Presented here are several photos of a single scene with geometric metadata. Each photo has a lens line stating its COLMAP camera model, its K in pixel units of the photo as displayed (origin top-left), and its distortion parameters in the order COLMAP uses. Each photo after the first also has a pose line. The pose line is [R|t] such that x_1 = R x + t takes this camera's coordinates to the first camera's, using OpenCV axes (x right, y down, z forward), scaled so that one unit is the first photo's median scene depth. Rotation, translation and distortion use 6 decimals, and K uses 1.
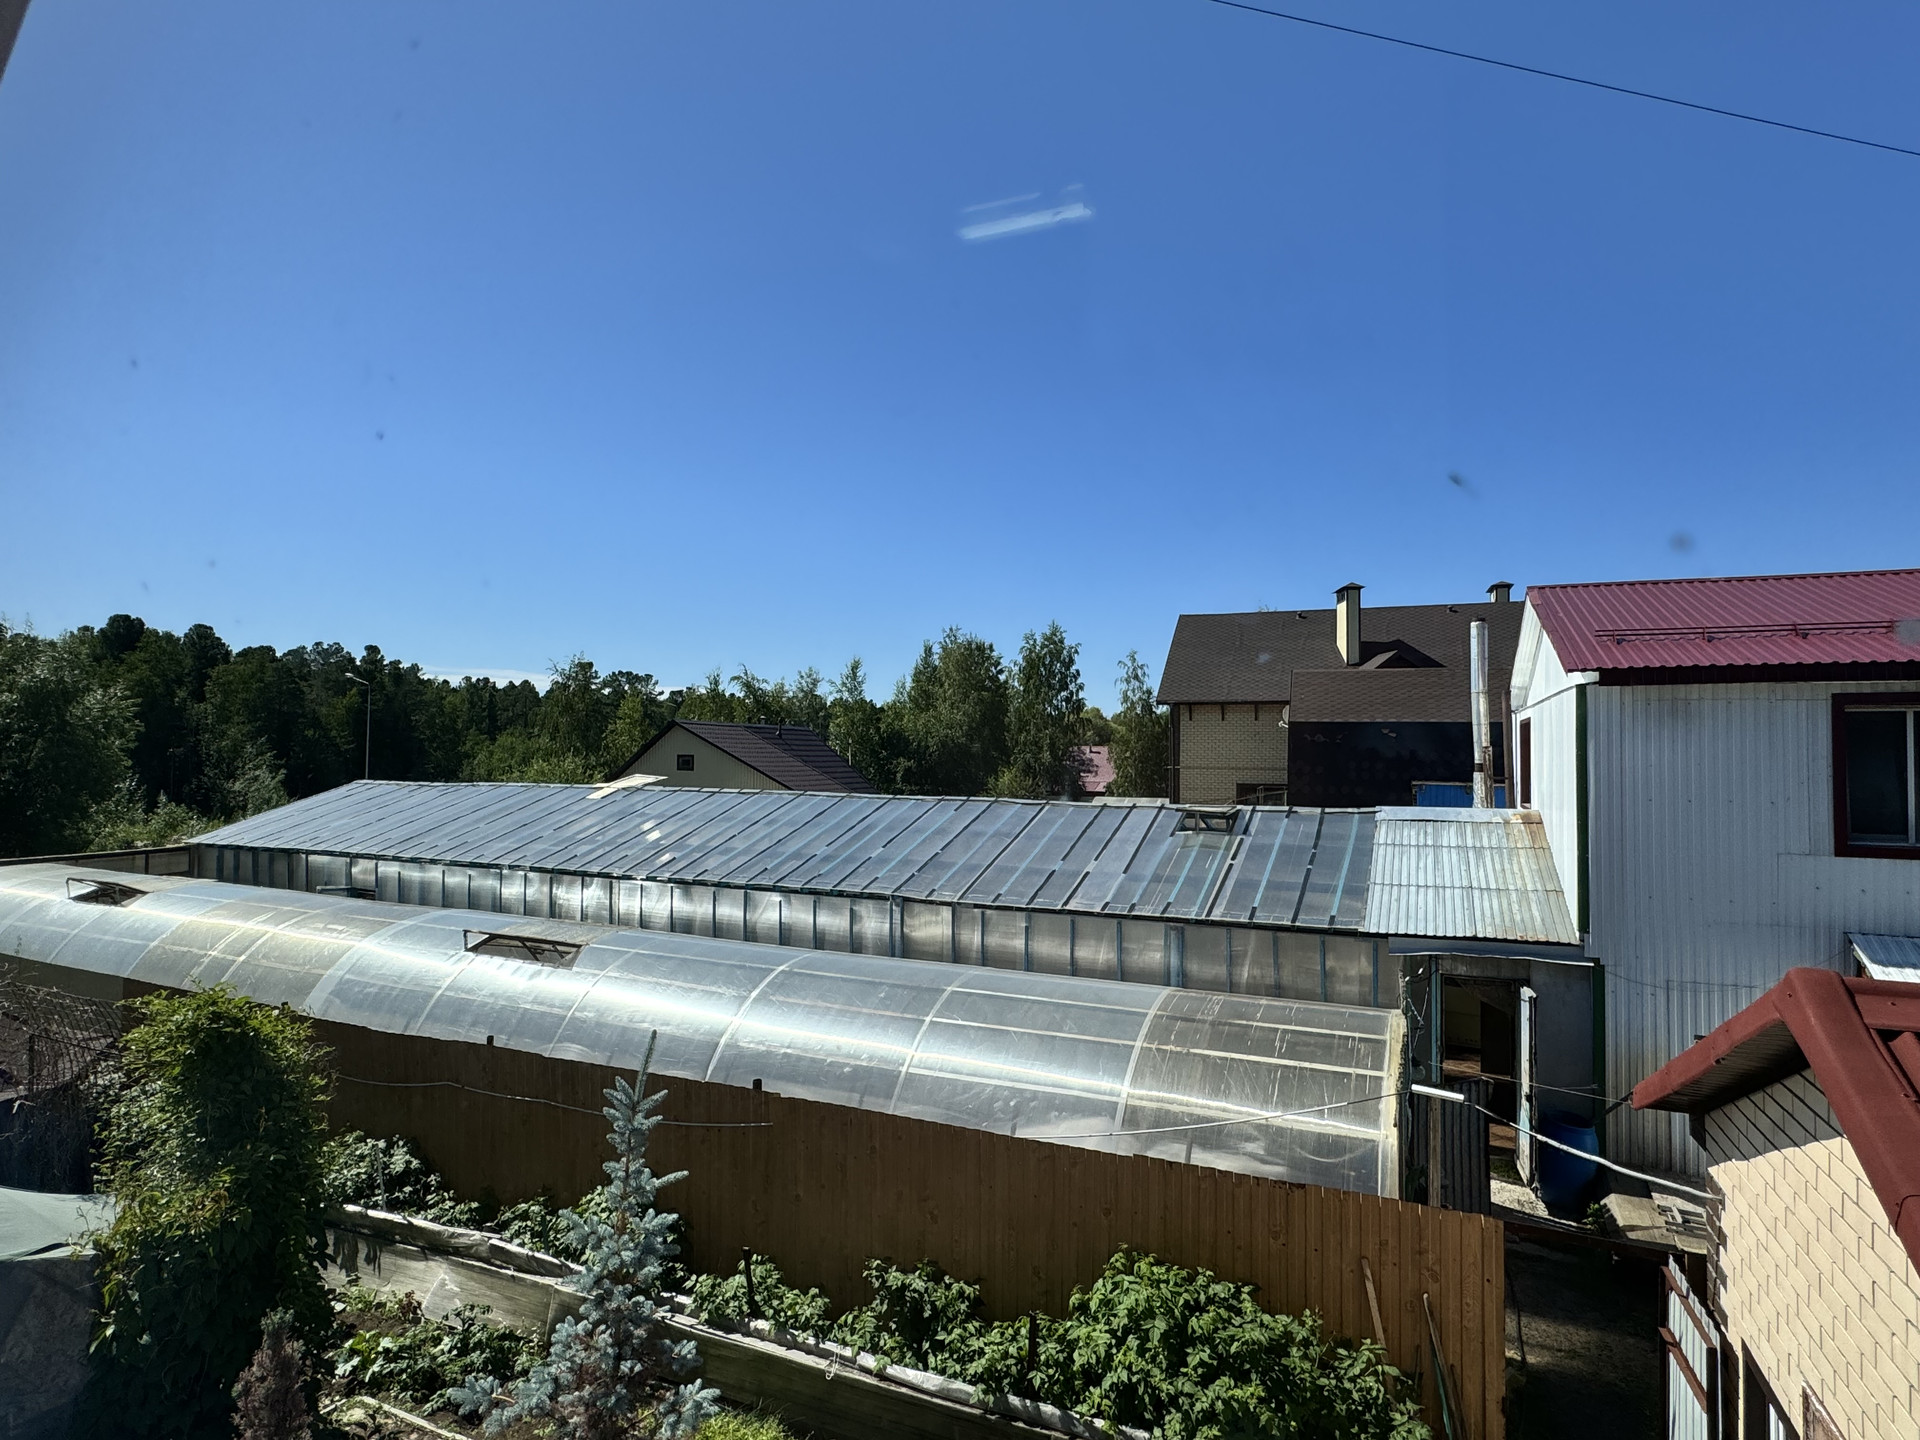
lens RADIAL K [[1062.3, 0, 955.2], [0, 1062.3, 716.1], [0, 0, 1]] dist [0.001251, -0.000131]
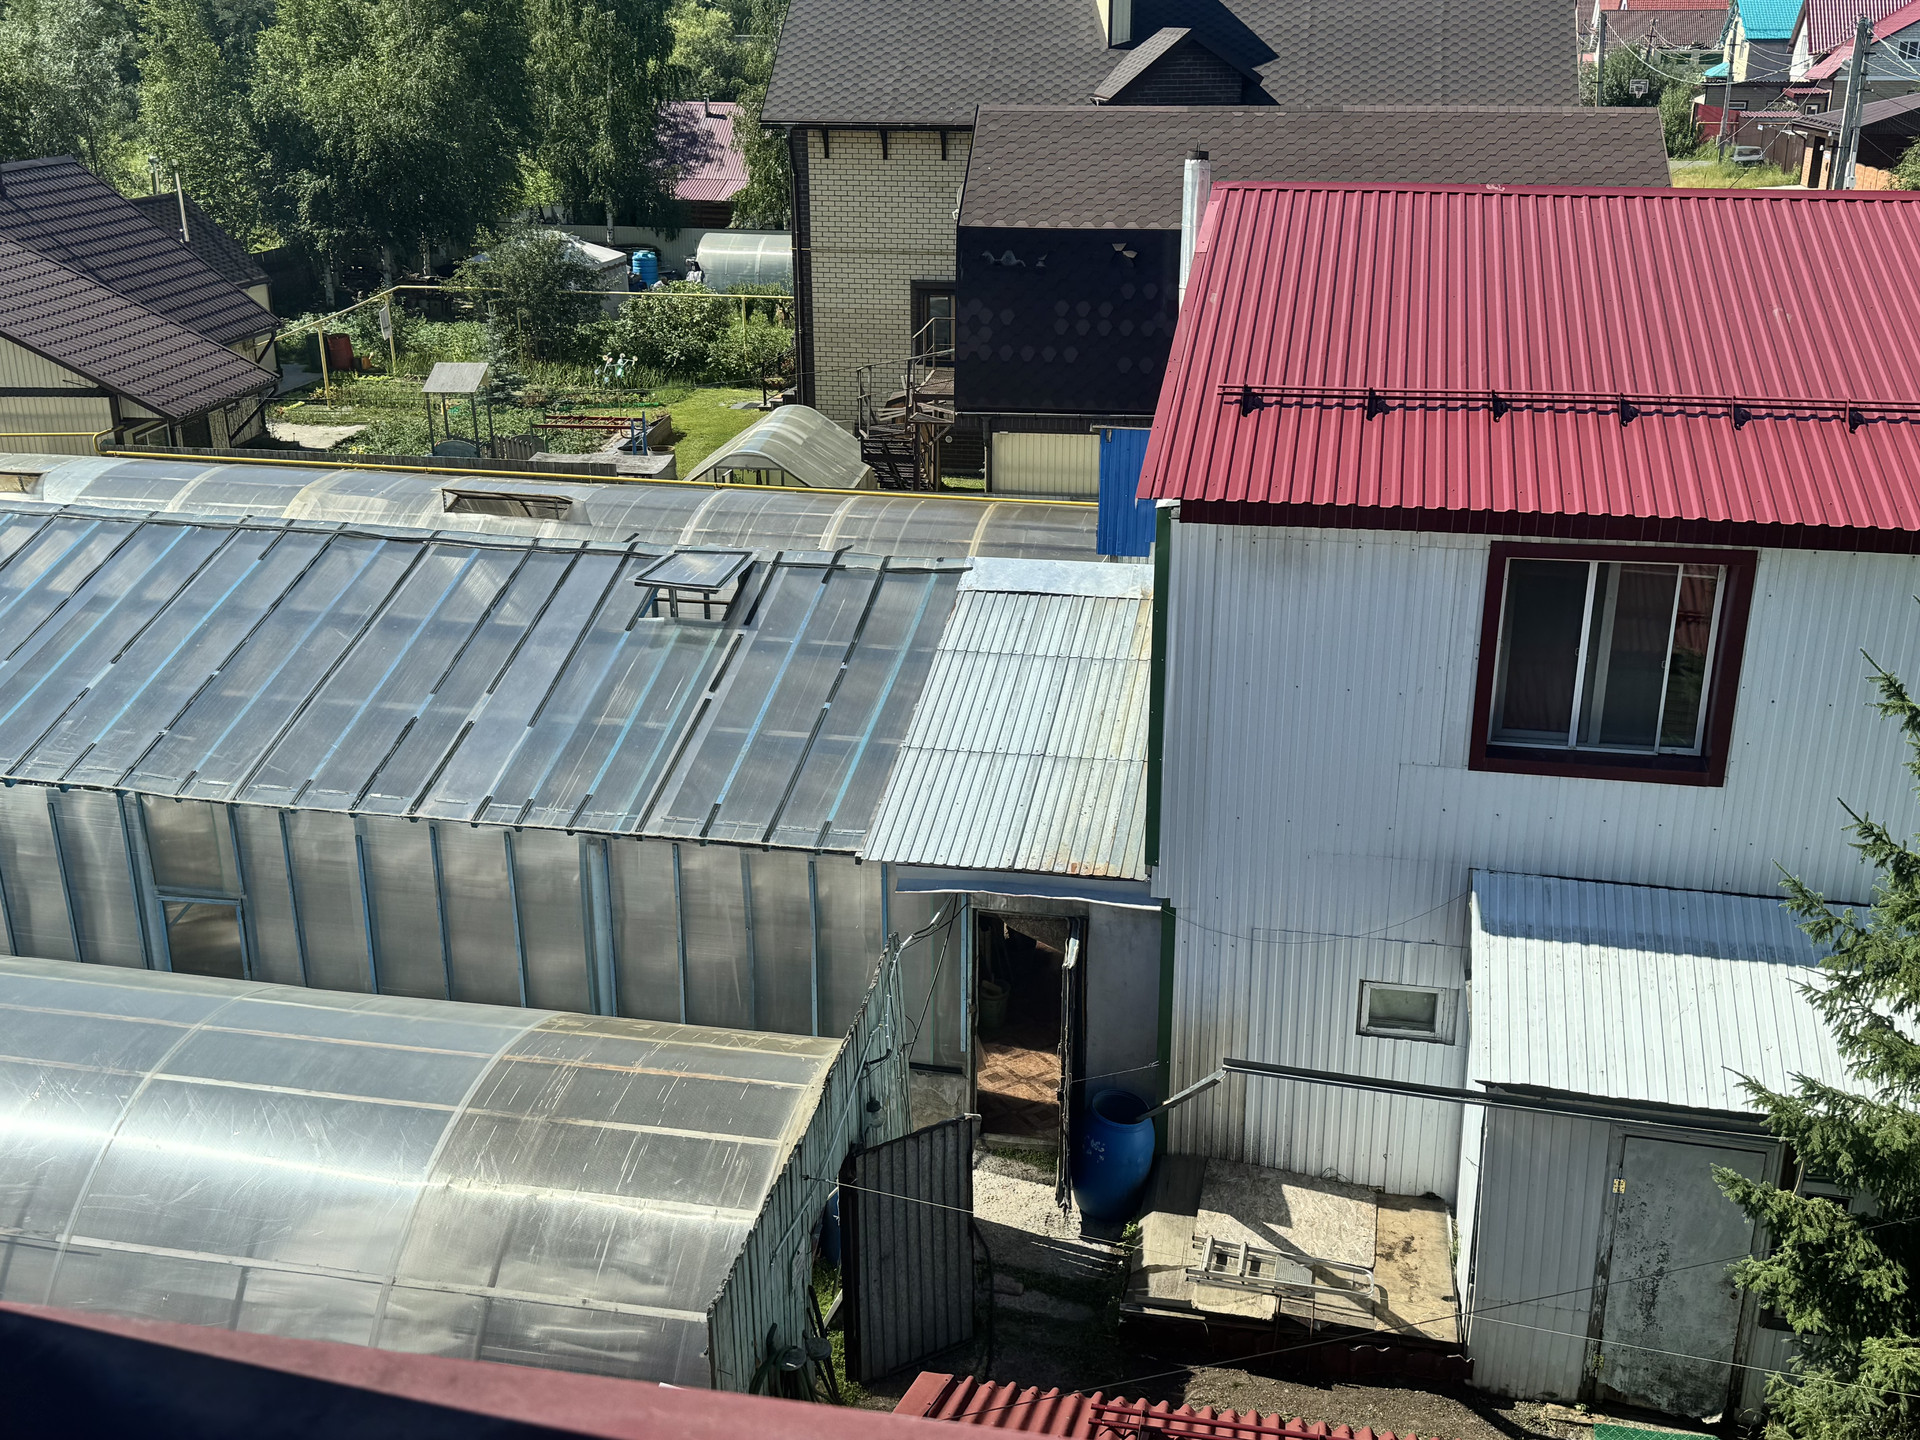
lens RADIAL K [[1943.5, 0, 959.0], [0, 1943.5, 718.2], [0, 0, 1]] dist [0.118496, 0.000000]
pose [[0.975135, -0.077605, 0.207580, 0.213733], [-0.002043, 0.933493, 0.358590, -0.326356], [-0.221602, -0.350098, 0.910123, -0.077859]]
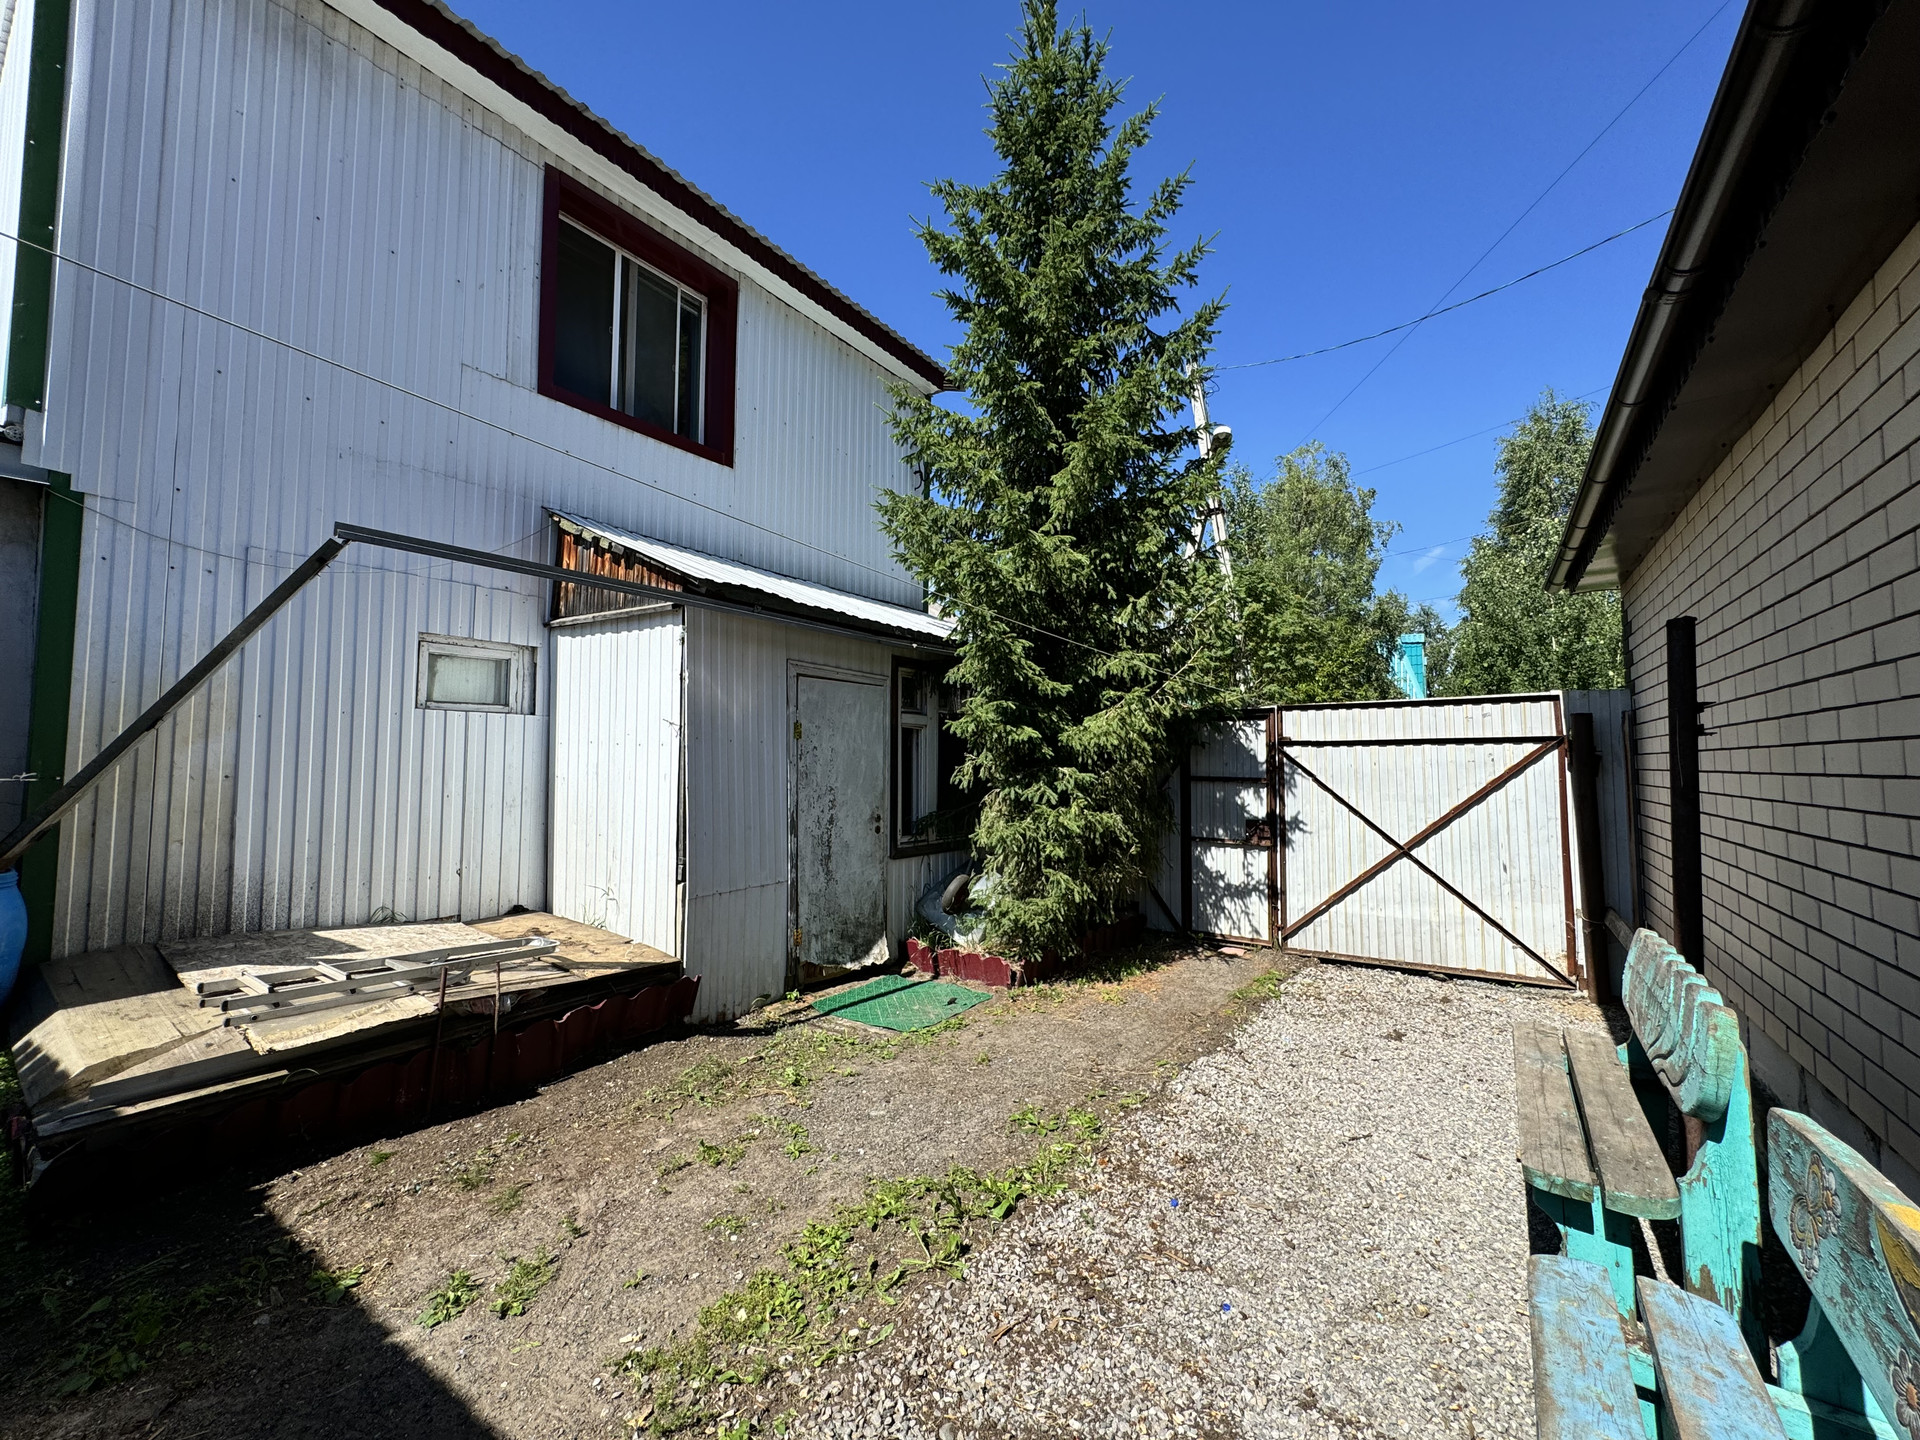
lens RADIAL K [[775.2, 0, 956.1], [0, 775.2, 713.4], [0, 0, 1]] dist [-0.003186, 0.000781]
pose [[0.199189, 0.057317, 0.978283, 0.372630], [-0.021233, 0.998306, -0.054167, 0.322552], [-0.979731, -0.009982, 0.200068, 0.579091]]
